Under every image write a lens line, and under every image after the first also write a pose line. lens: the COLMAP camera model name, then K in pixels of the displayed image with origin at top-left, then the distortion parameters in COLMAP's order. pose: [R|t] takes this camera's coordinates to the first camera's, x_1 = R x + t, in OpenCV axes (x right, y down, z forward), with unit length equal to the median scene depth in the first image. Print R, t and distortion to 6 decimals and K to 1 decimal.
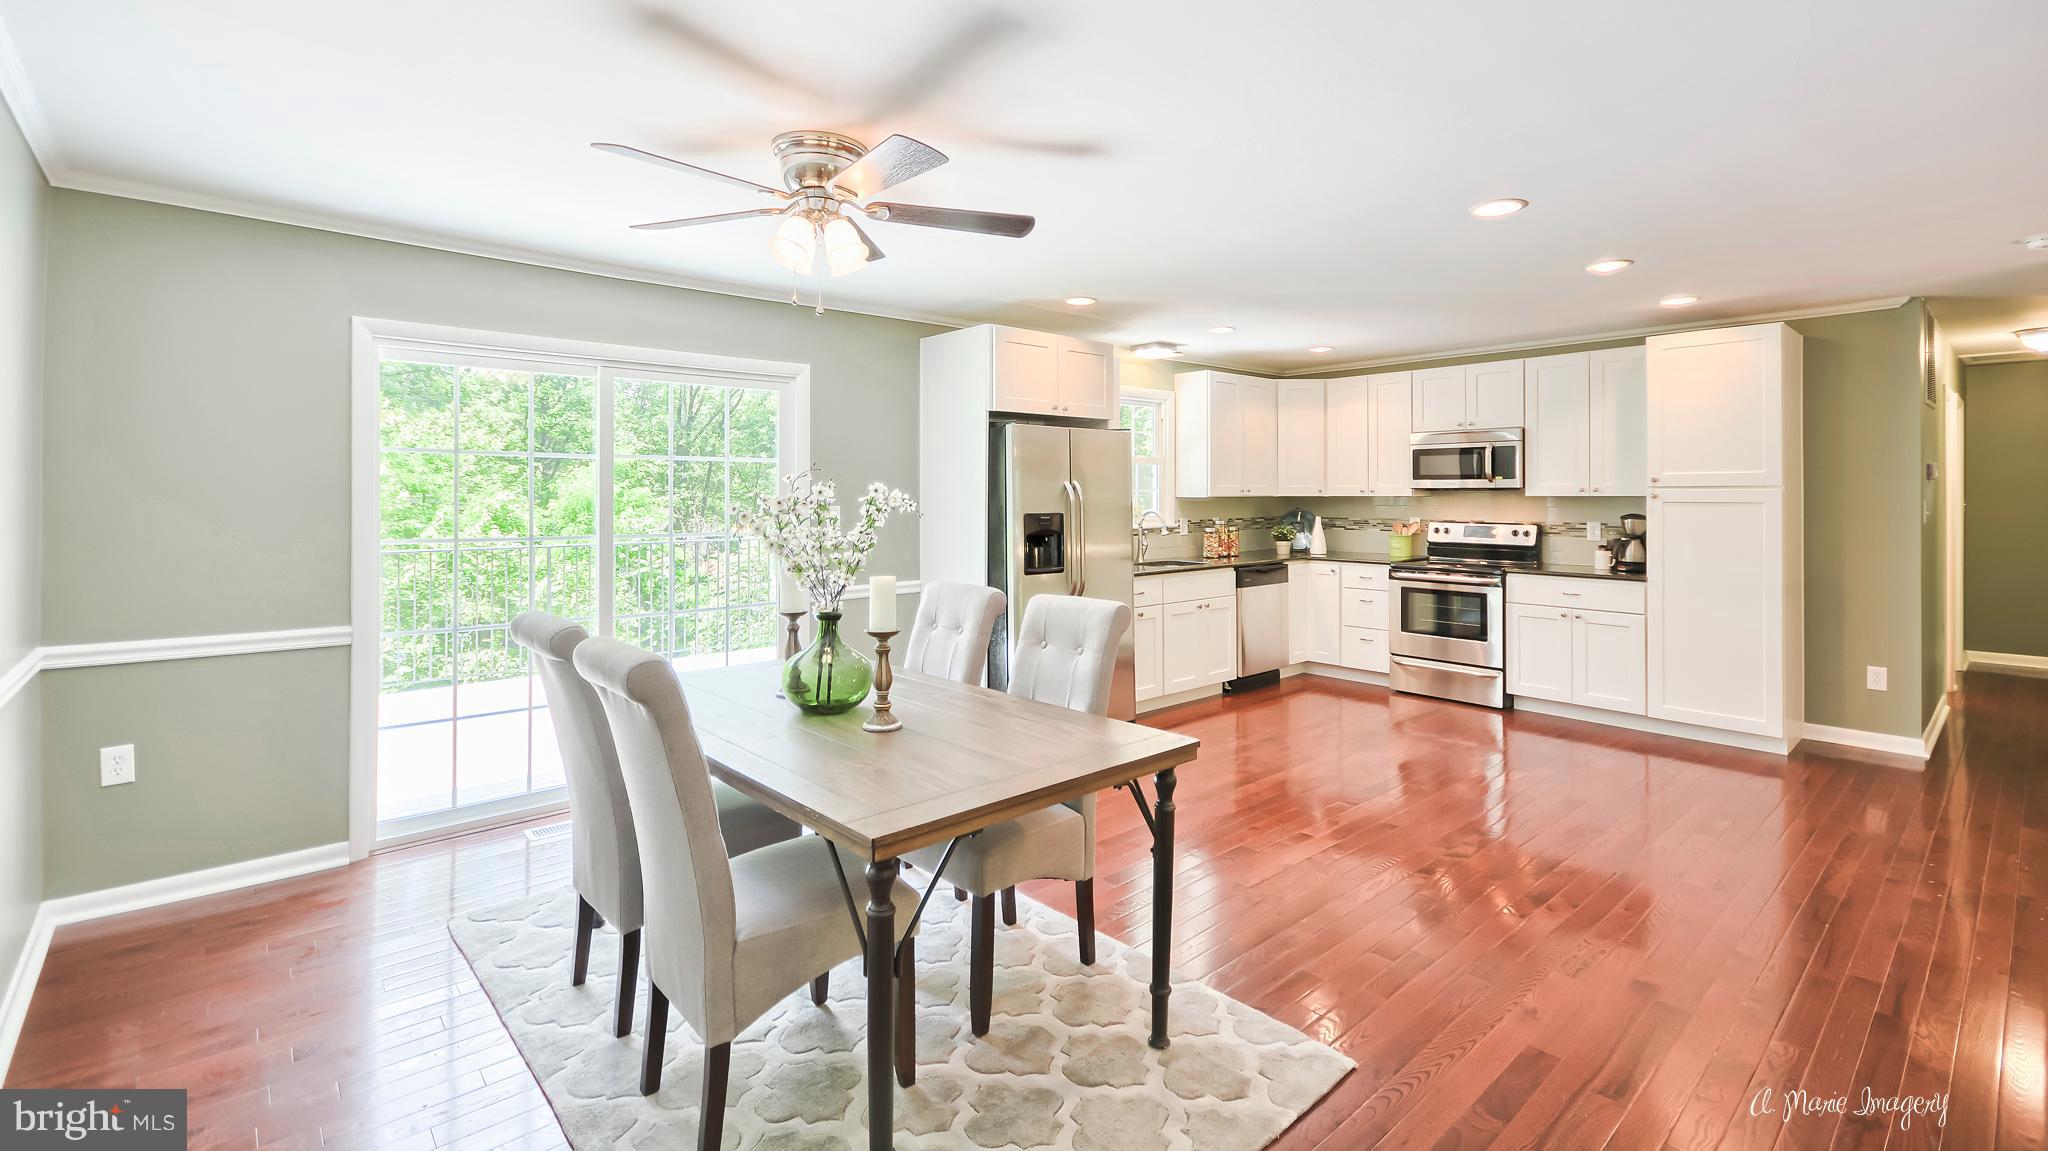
lens RADIAL K [[883.5, 0, 1032.4], [0, 883.5, 490.8], [0, 0, 1]] dist [-0.002121, -0.000534]
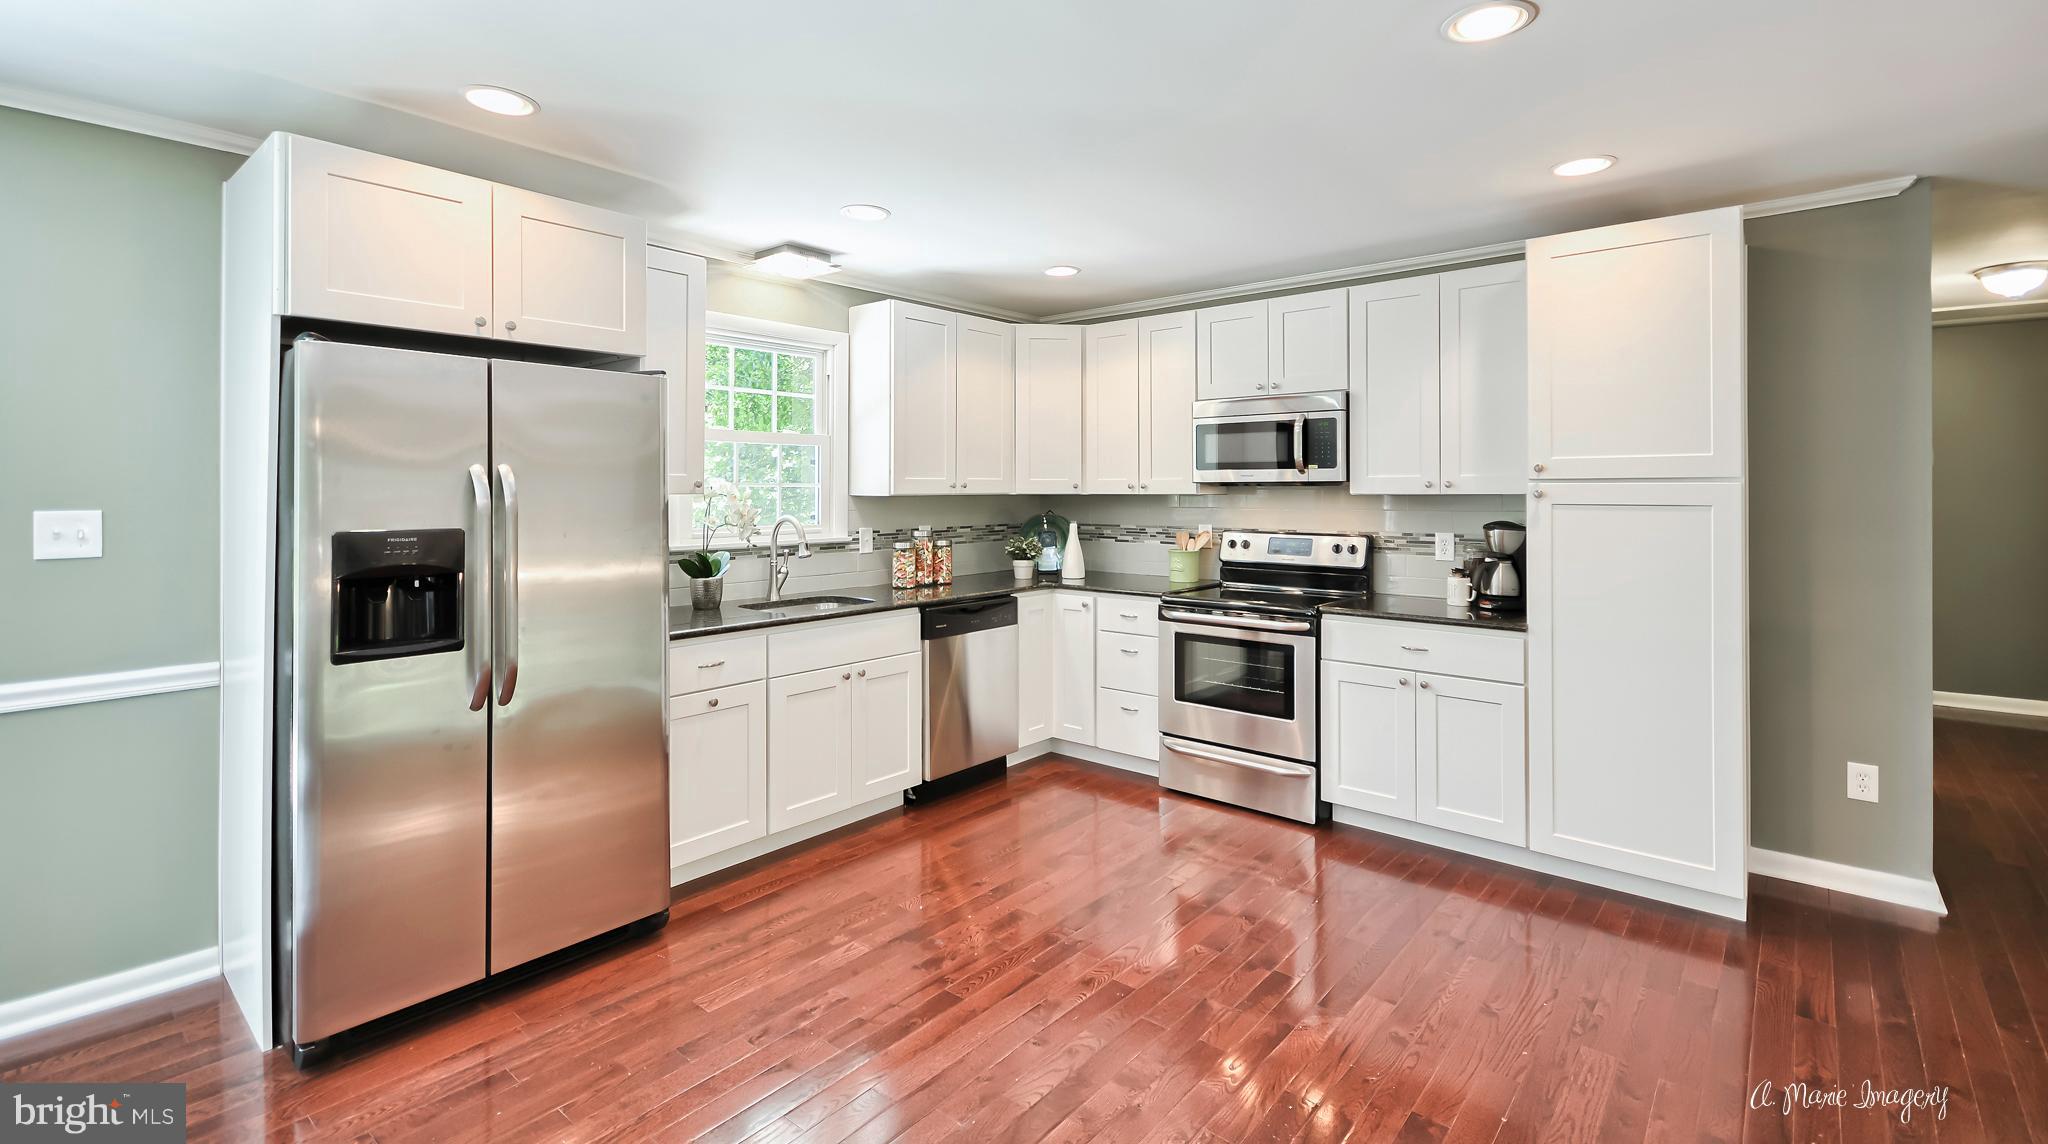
lens RADIAL K [[896.0, 0, 1034.4], [0, 896.0, 485.3], [0, 0, 1]] dist [-0.001647, -0.000158]
pose [[0.988707, 0.001650, 0.149853, 0.215439], [-0.001188, 0.999994, -0.003175, 0.001671], [-0.149857, 0.002961, 0.988703, 0.357138]]
